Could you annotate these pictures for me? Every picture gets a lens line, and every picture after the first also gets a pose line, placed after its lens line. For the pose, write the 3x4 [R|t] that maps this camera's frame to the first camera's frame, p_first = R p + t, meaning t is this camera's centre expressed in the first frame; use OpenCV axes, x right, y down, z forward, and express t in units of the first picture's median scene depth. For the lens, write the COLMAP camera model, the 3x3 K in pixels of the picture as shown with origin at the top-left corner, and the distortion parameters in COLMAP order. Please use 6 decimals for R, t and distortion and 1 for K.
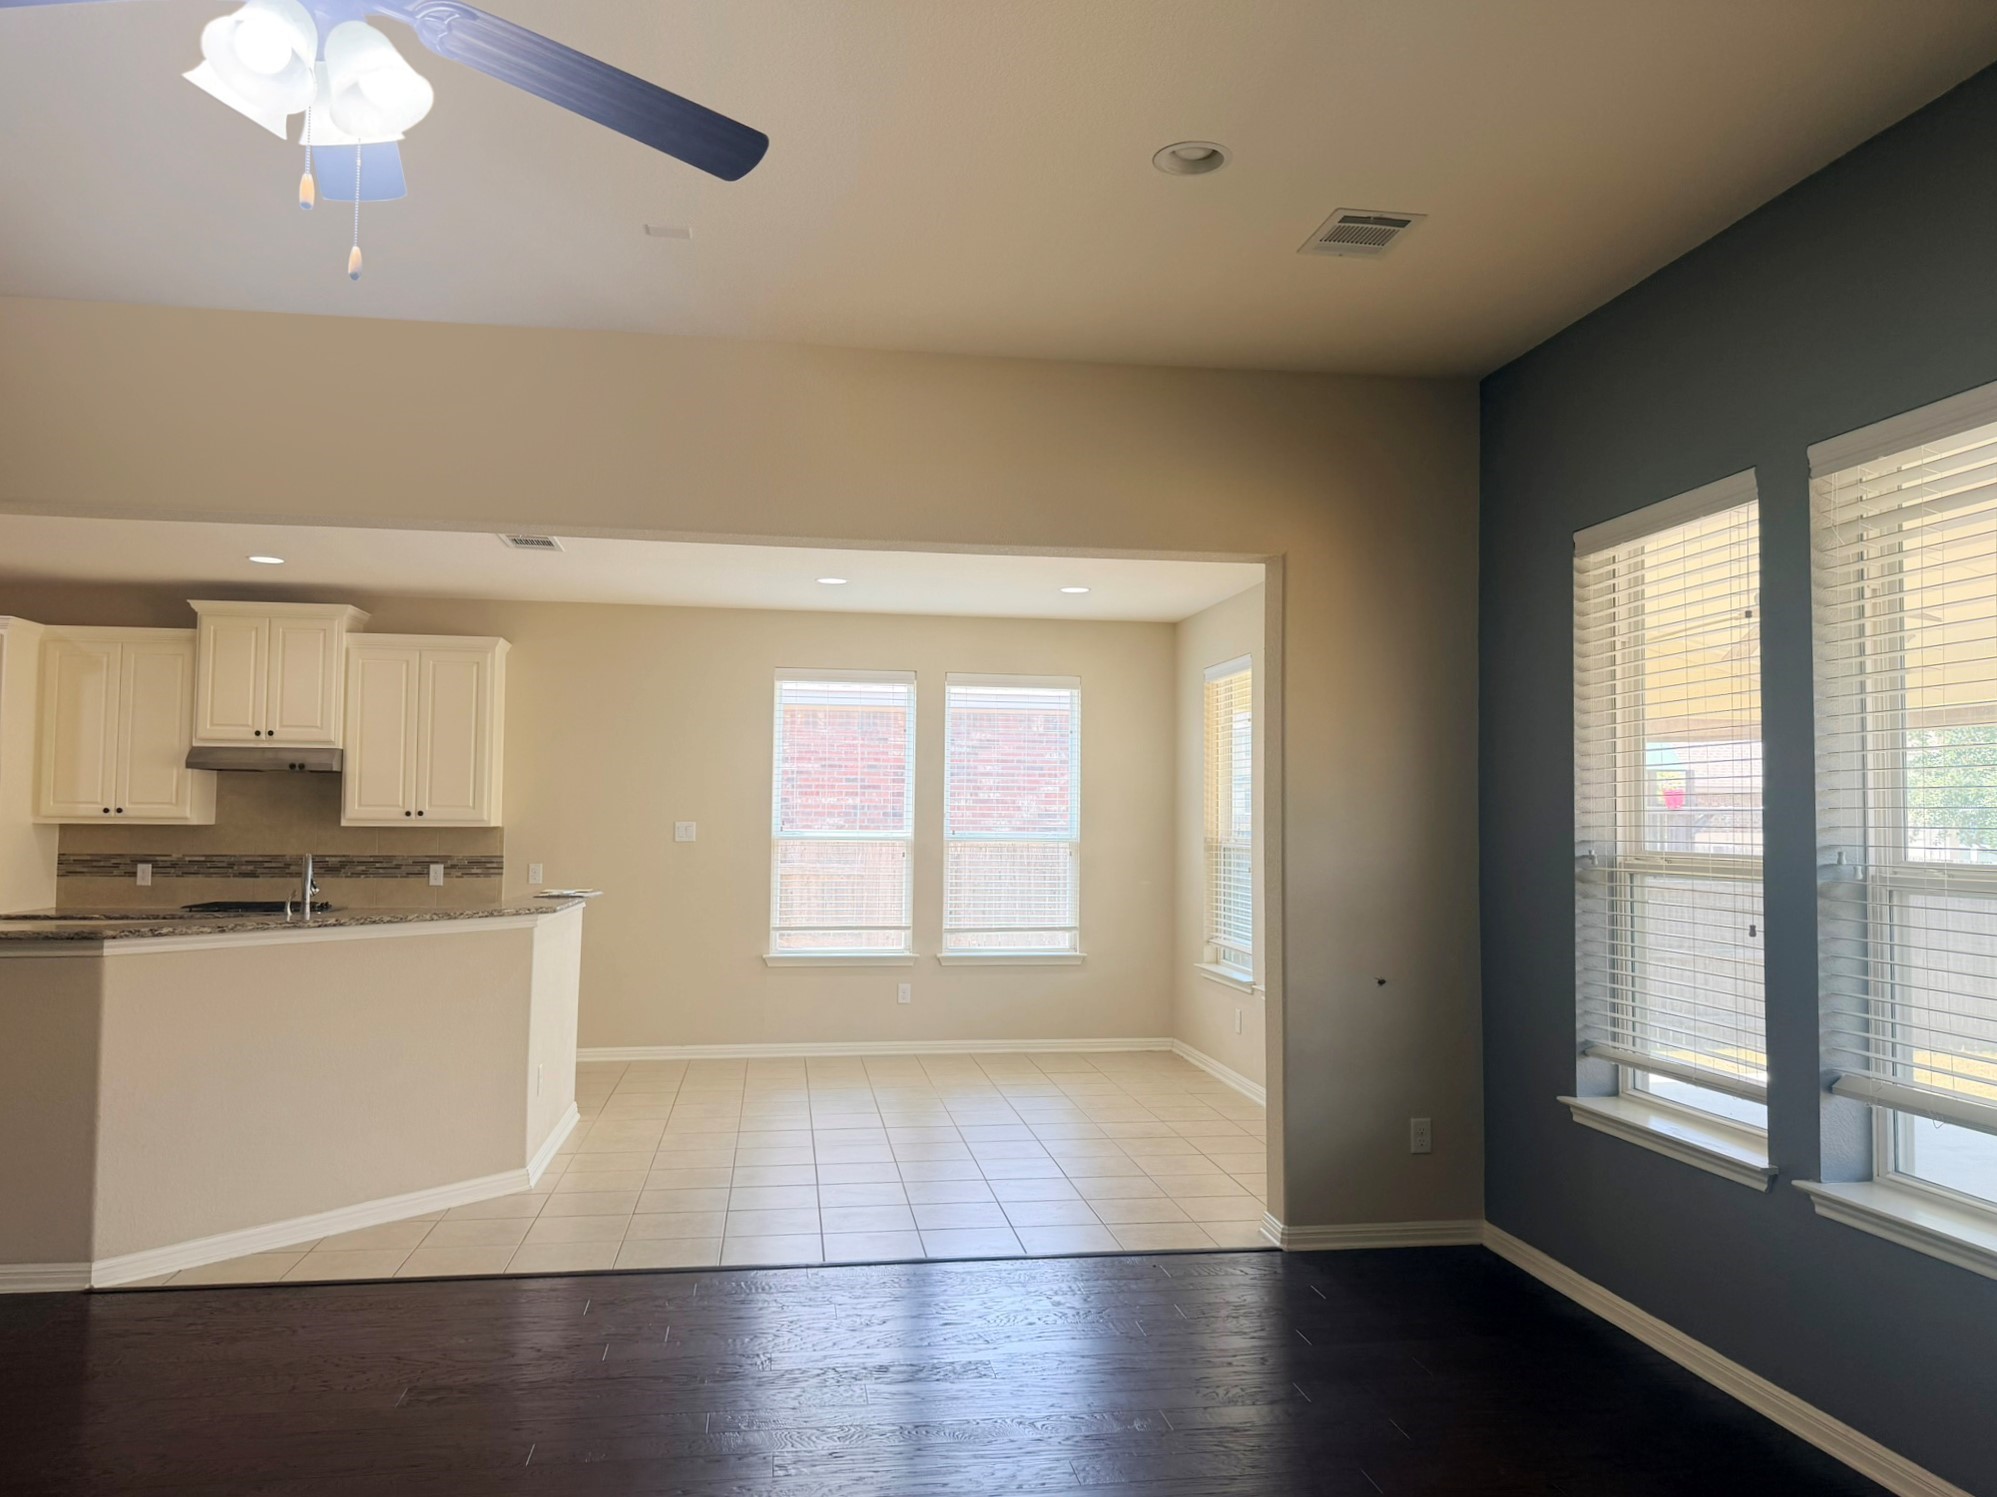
lens RADIAL K [[1409.3, 0, 989.0], [0, 1409.3, 743.2], [0, 0, 1]] dist [0.139078, -0.201475]
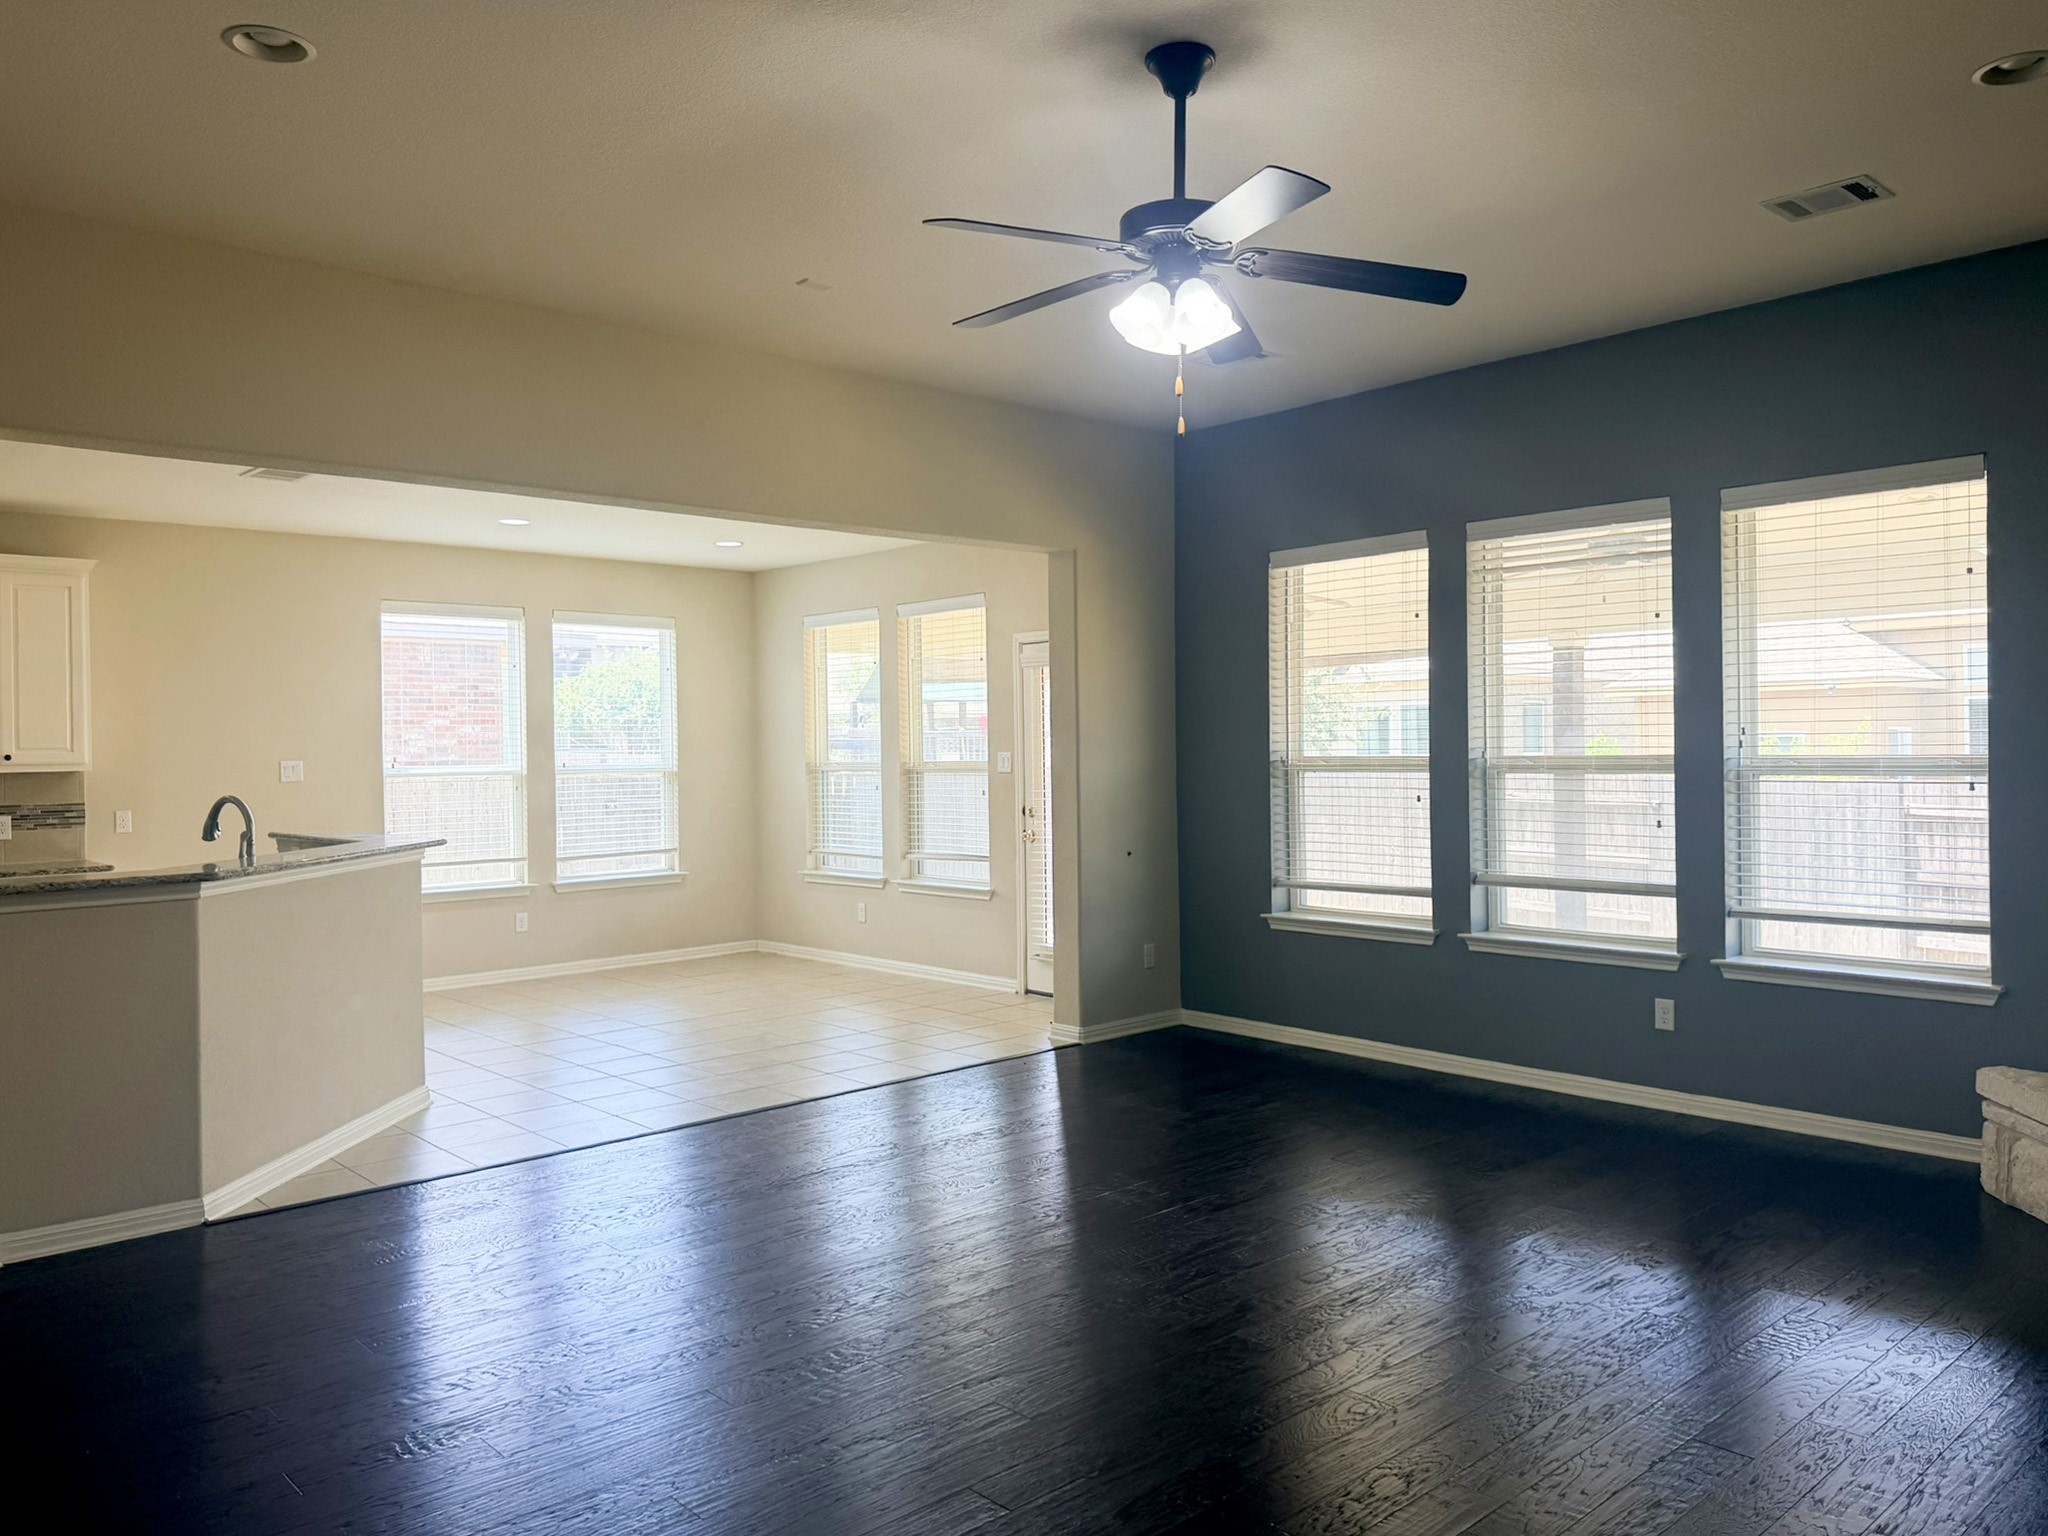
lens RADIAL K [[1445.3, 0, 1014.3], [0, 1445.3, 762.6], [0, 0, 1]] dist [0.139078, -0.201475]
pose [[0.841340, -0.027003, 0.539831, -0.601532], [-0.007203, 0.998103, 0.061151, -0.012904], [-0.540458, -0.055337, 0.839549, -0.153286]]
